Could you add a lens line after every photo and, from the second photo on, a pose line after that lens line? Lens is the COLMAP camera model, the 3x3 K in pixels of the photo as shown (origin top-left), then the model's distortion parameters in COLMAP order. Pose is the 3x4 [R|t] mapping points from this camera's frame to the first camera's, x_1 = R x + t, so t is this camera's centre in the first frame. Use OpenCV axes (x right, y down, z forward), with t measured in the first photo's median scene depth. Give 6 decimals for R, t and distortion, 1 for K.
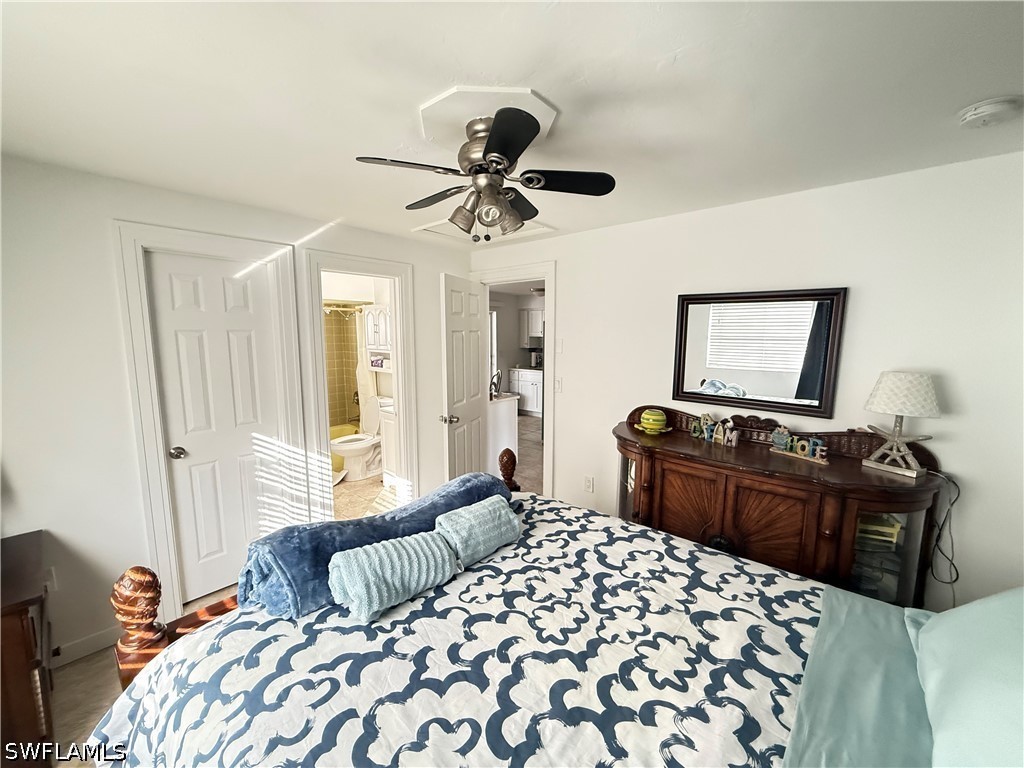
lens RADIAL K [[408.5, 0, 512.0], [0, 408.5, 384.0], [0, 0, 1]] dist [-0.000212, -0.000032]
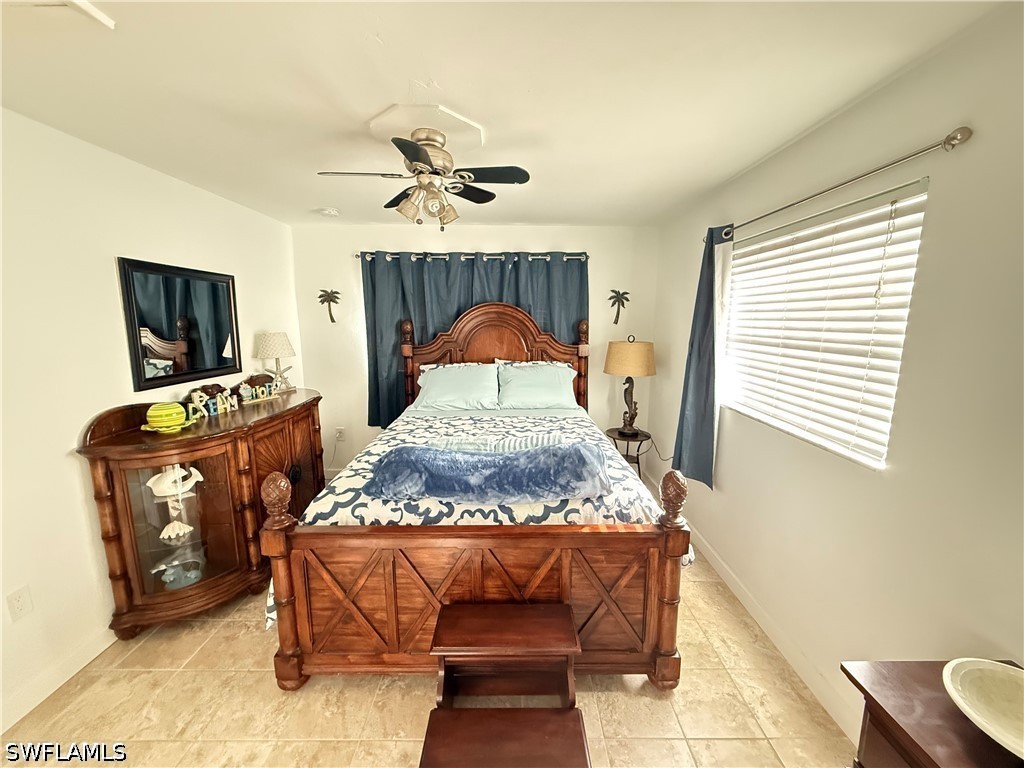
lens RADIAL K [[408.5, 0, 512.0], [0, 408.5, 384.0], [0, 0, 1]] dist [-0.000212, -0.000032]
pose [[-0.662527, -0.126449, 0.738288, -0.854976], [0.091012, 0.964755, 0.246909, -0.134569], [-0.743488, 0.230777, -0.627668, 1.224543]]
